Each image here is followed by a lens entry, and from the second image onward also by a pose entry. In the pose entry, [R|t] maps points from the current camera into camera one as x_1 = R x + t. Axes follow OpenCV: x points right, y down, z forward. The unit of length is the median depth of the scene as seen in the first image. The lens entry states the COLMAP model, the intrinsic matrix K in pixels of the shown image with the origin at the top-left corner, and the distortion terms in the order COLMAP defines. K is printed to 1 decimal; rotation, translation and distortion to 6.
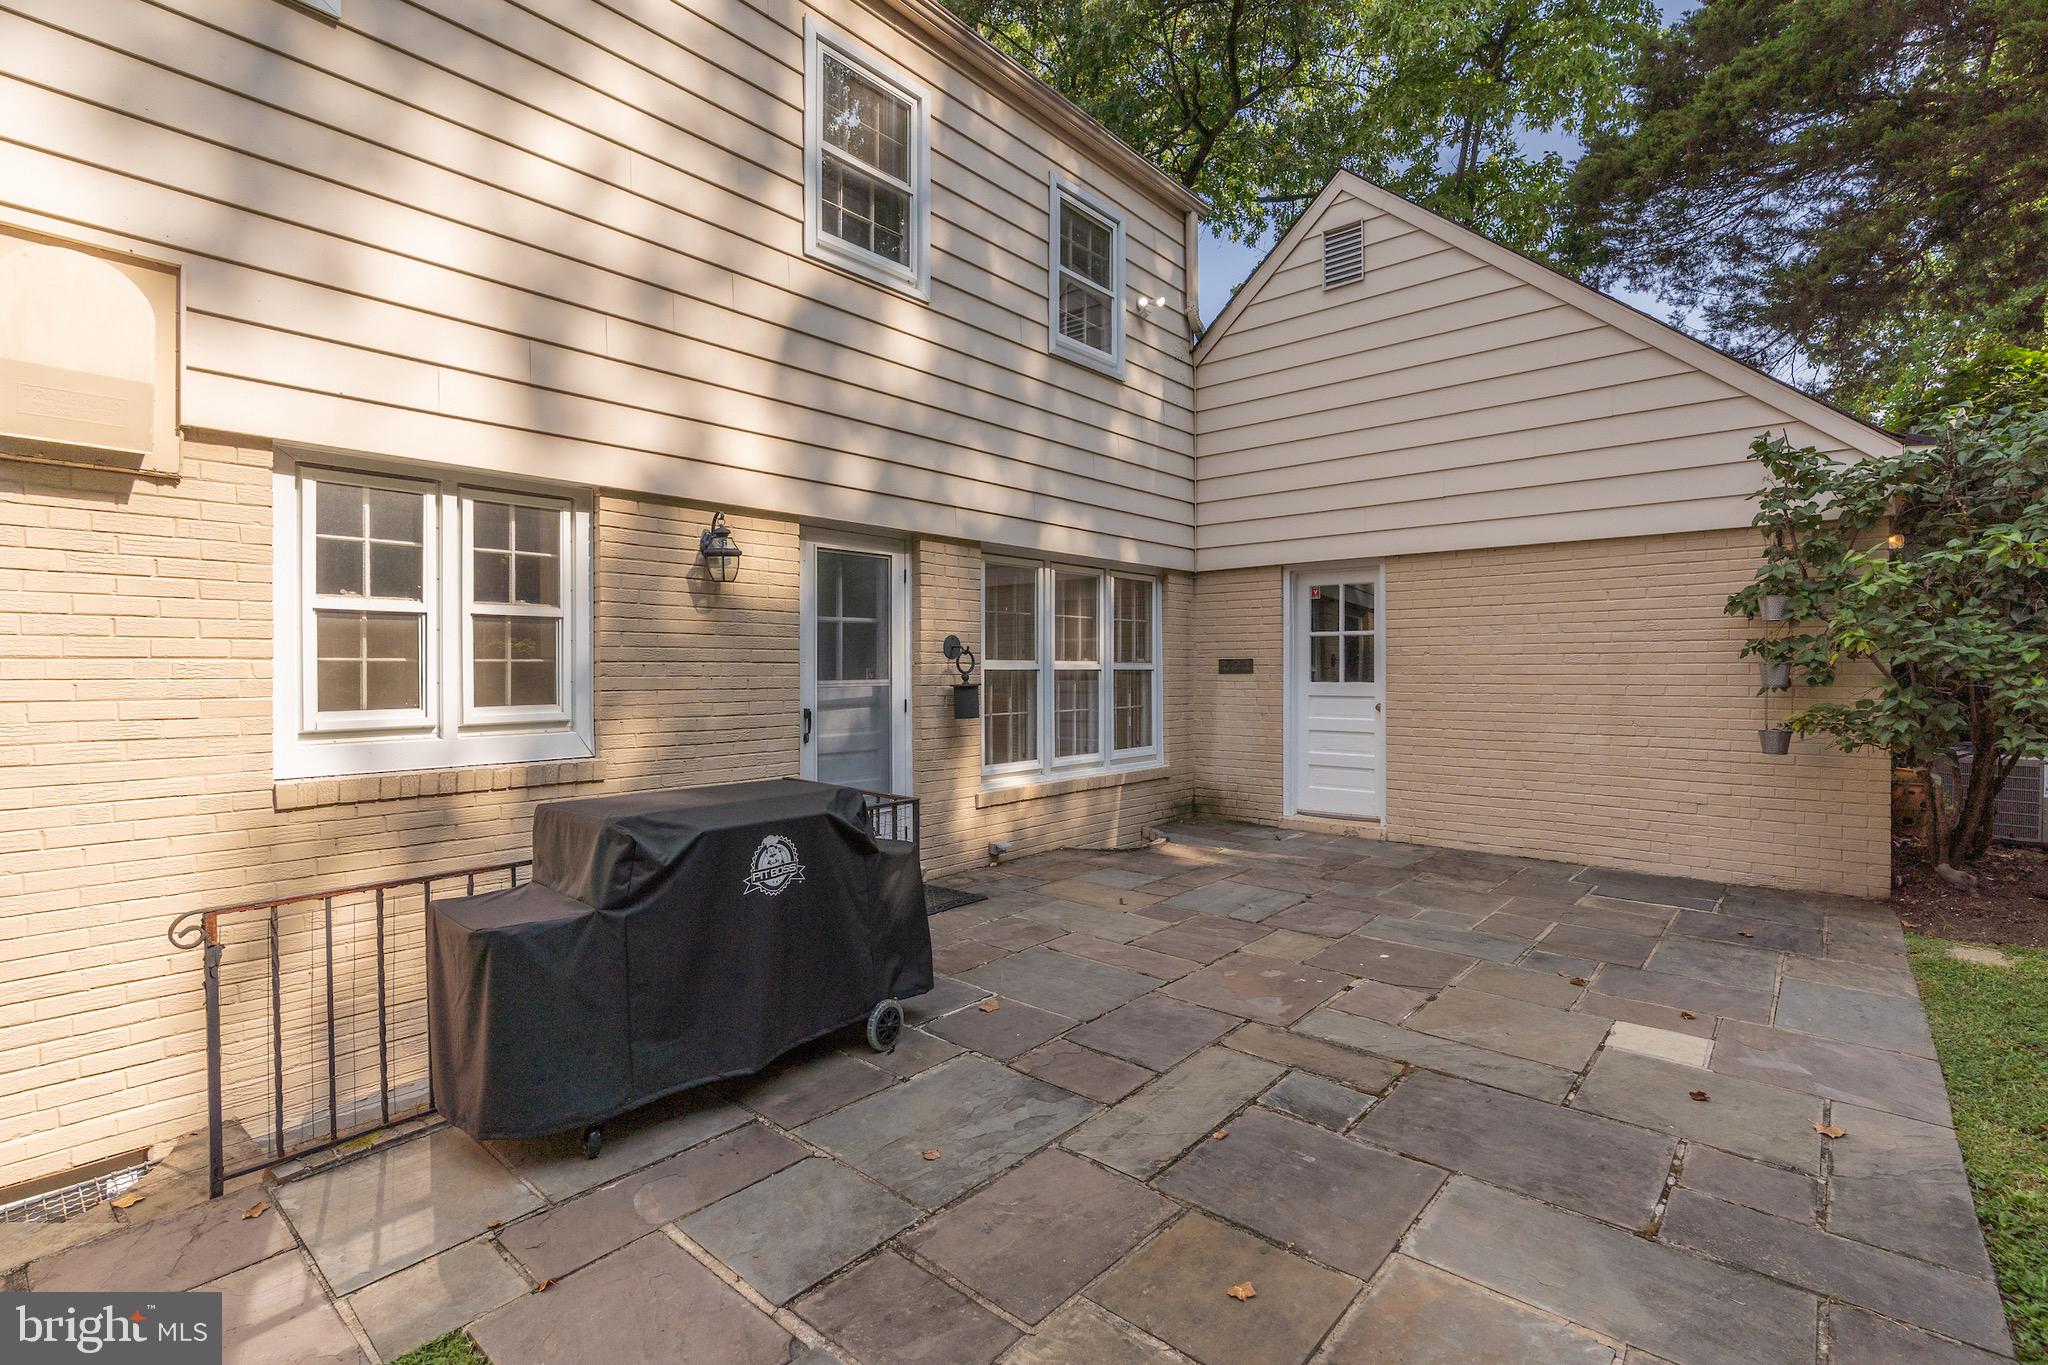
lens RADIAL K [[947.1, 0, 1009.3], [0, 947.1, 675.5], [0, 0, 1]] dist [-0.000672, 0.001578]
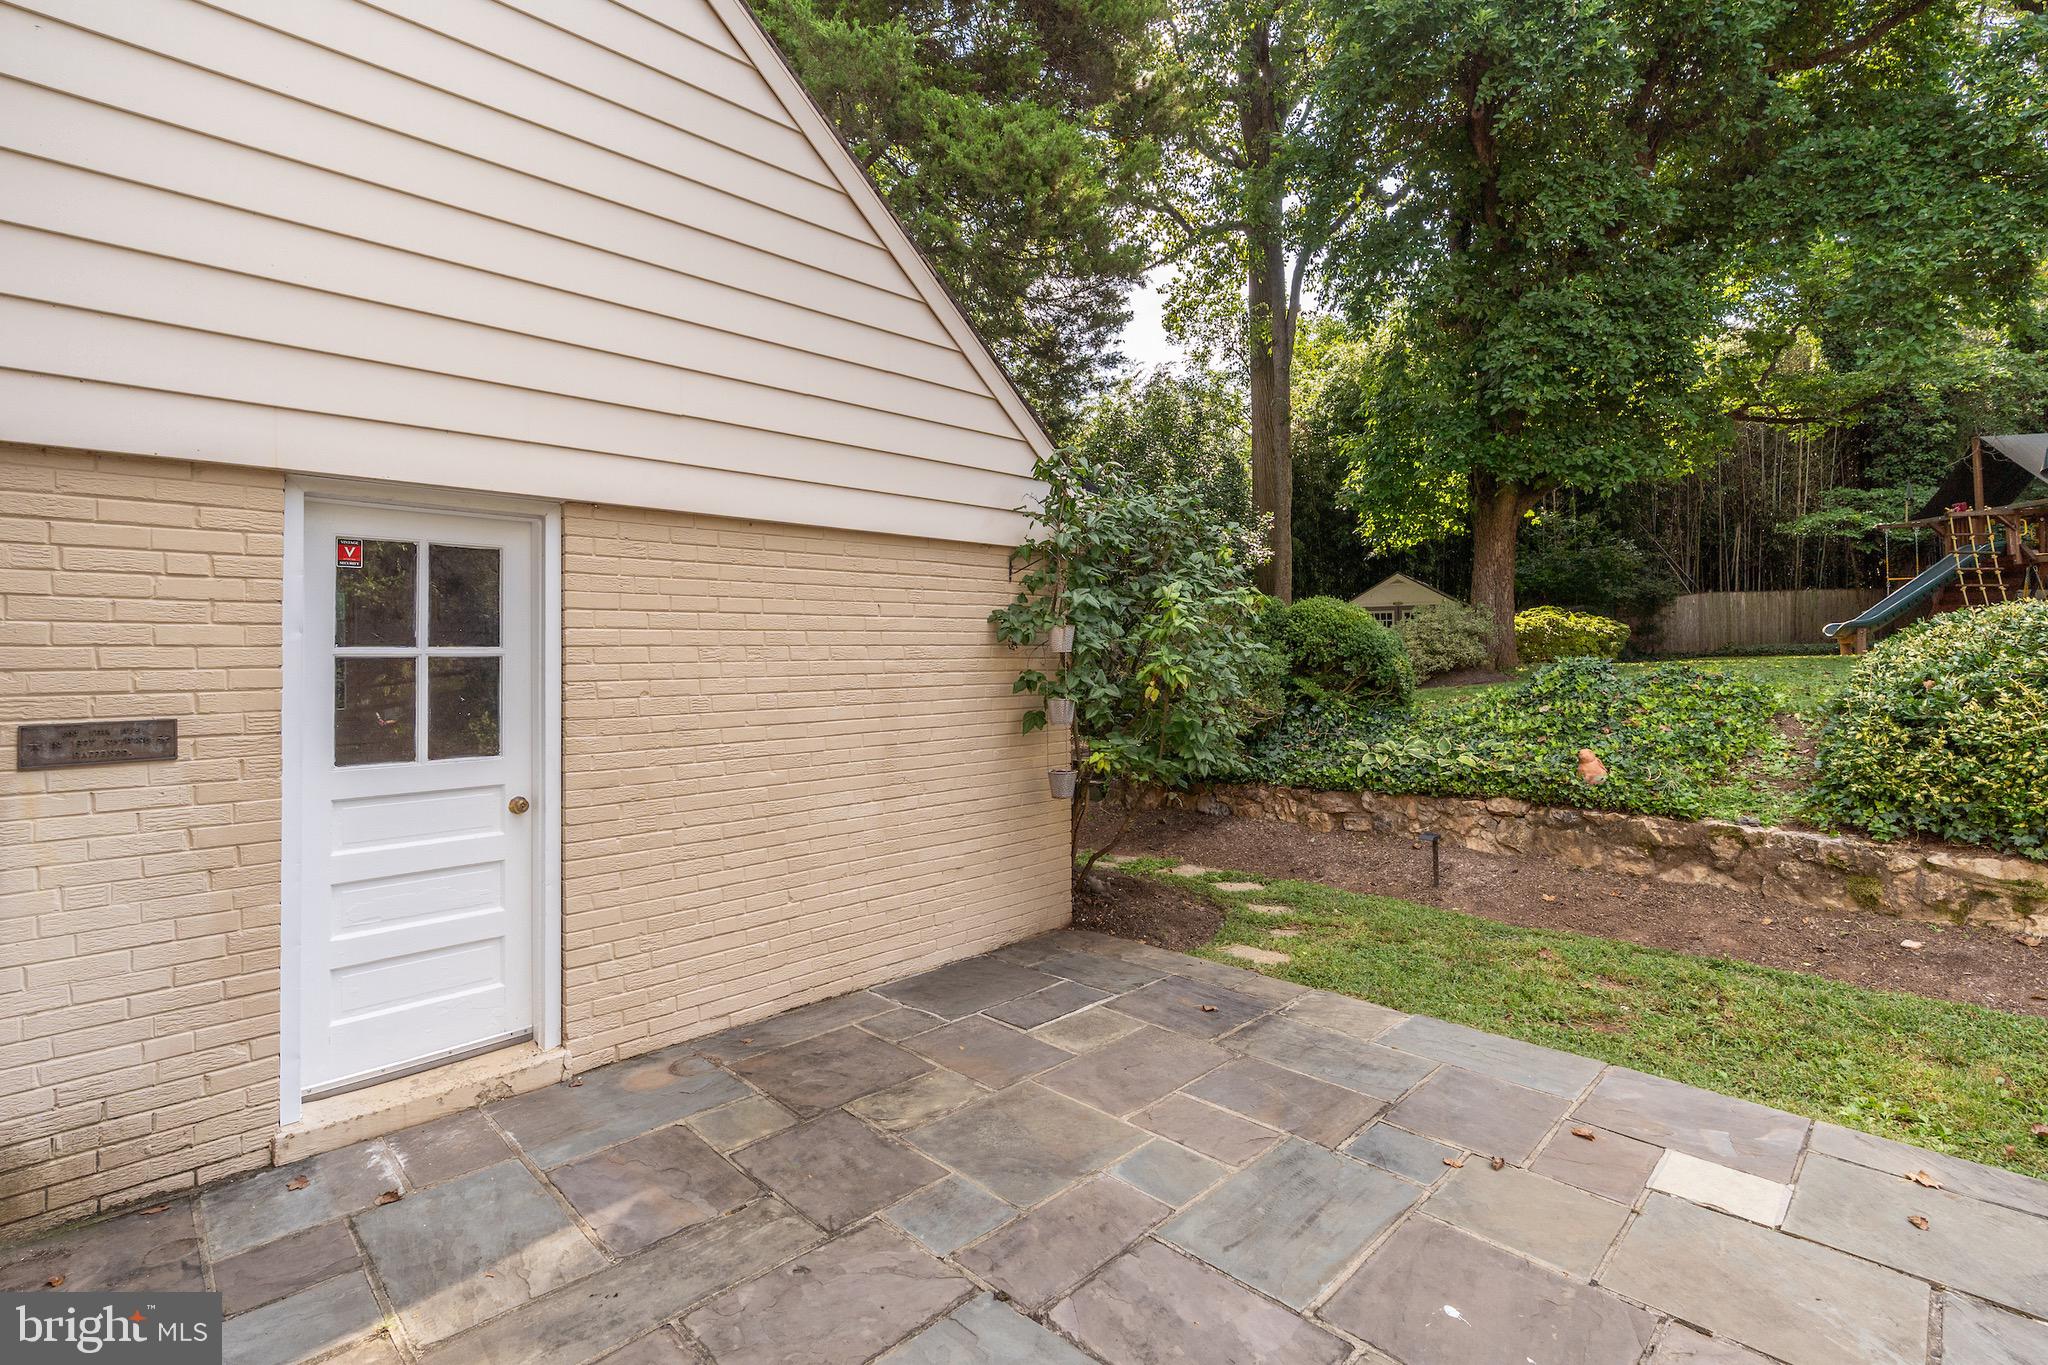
lens RADIAL K [[947.1, 0, 1025.8], [0, 947.1, 641.6], [0, 0, 1]] dist [-0.000672, 0.001578]
pose [[0.052007, 0.018052, 0.998484, -0.105707], [0.014892, 0.999711, -0.018850, -0.047586], [-0.998536, 0.015850, 0.051723, 0.903538]]
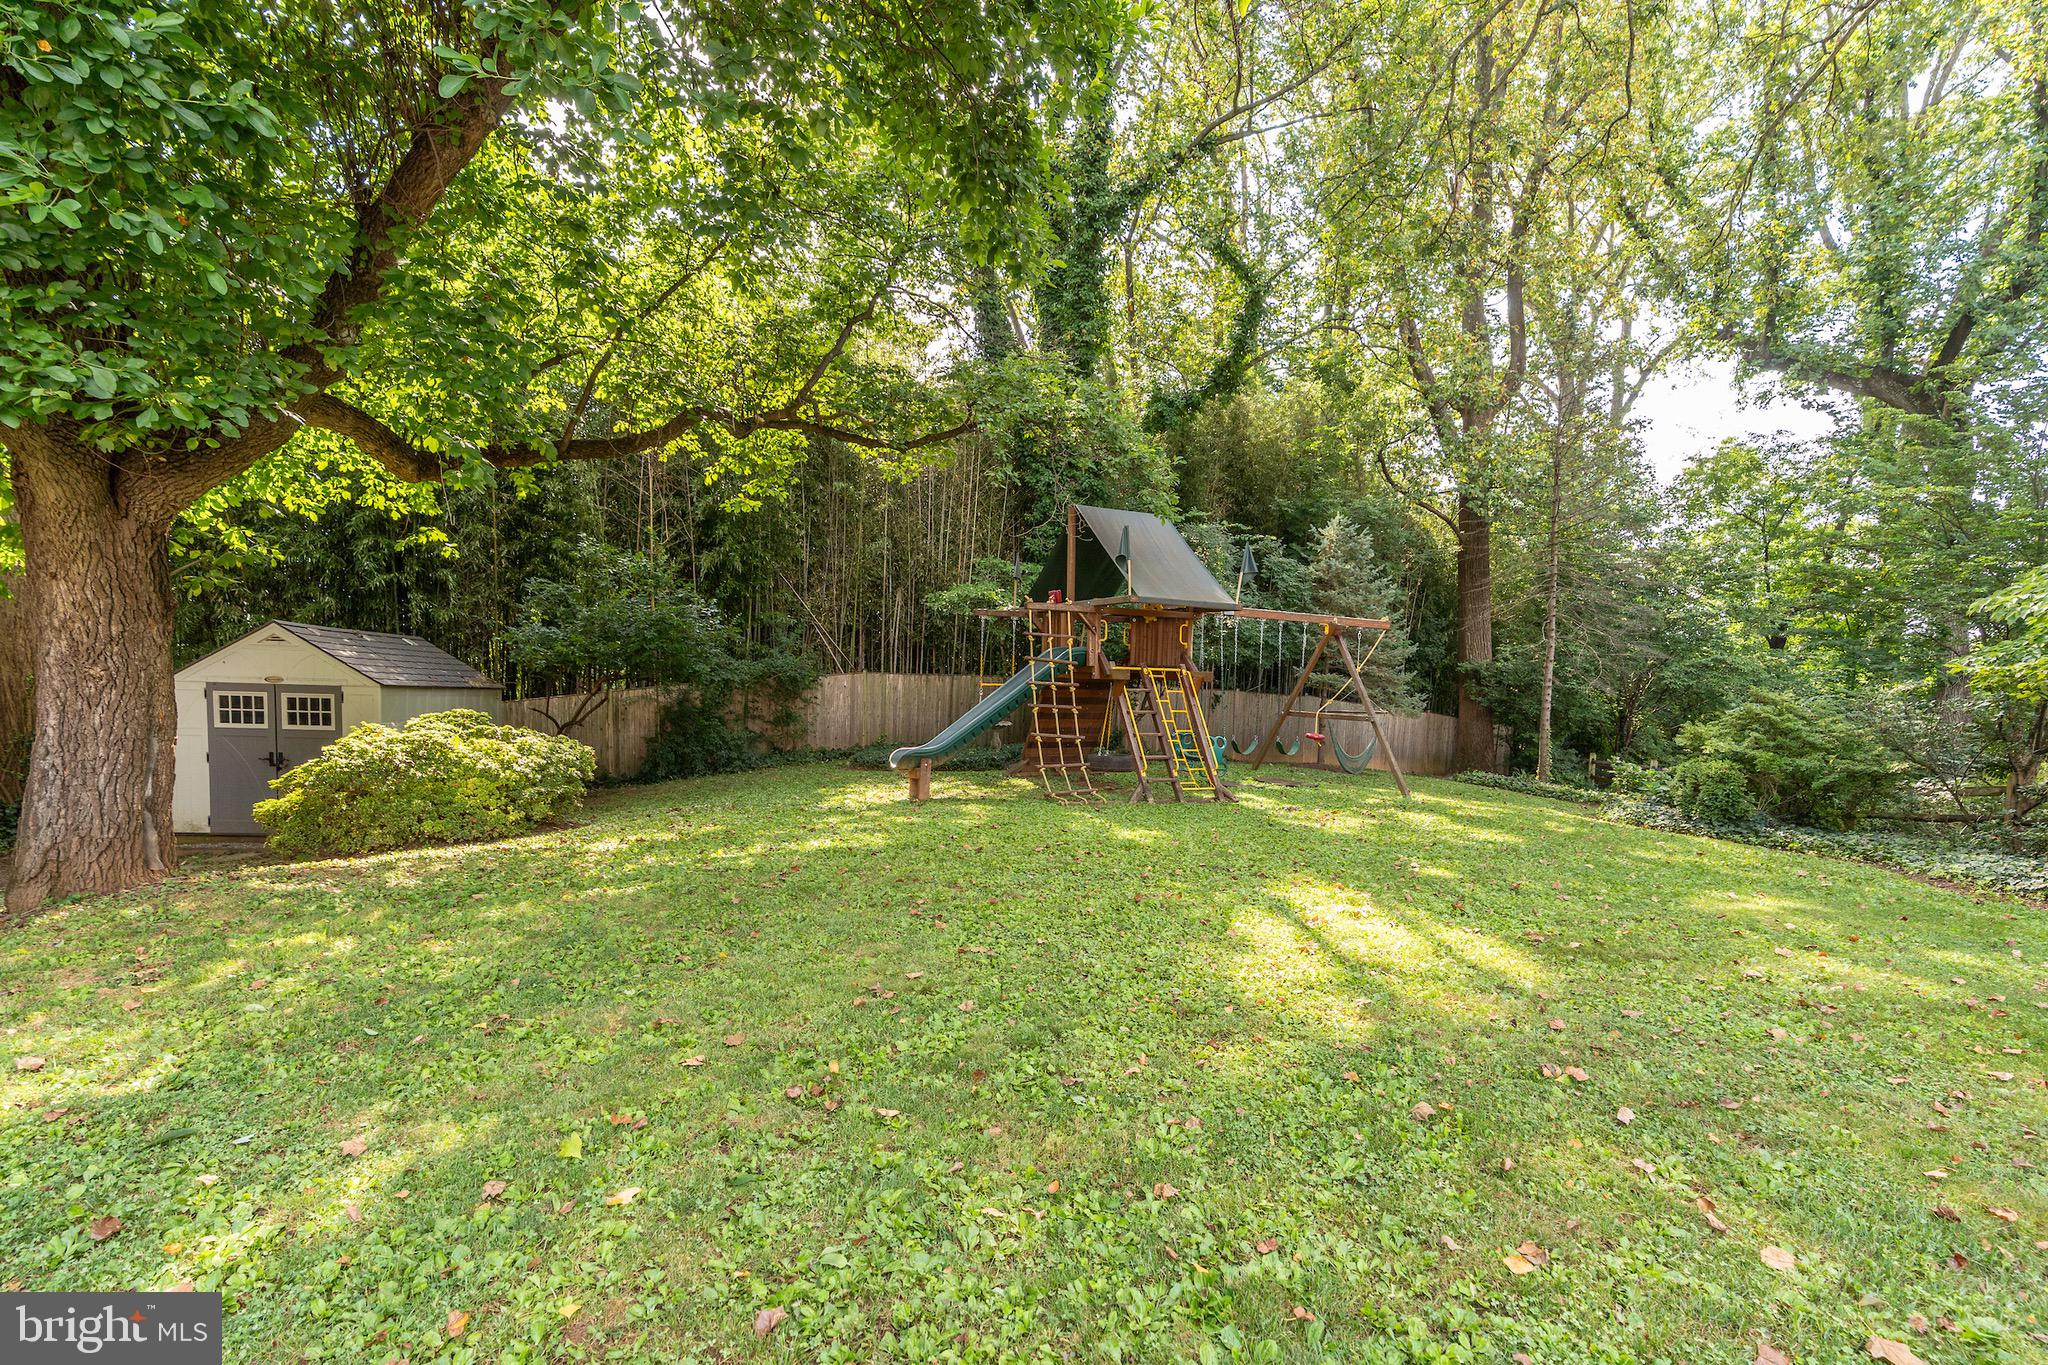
lens RADIAL K [[947.1, 0, 1080.3], [0, 947.1, 752.9], [0, 0, 1]] dist [-0.000672, 0.001578]
pose [[-0.582208, -0.067411, 0.810241, 0.985967], [-0.020166, 0.997448, 0.068496, -0.244063], [-0.812790, 0.023540, -0.582081, -0.458607]]
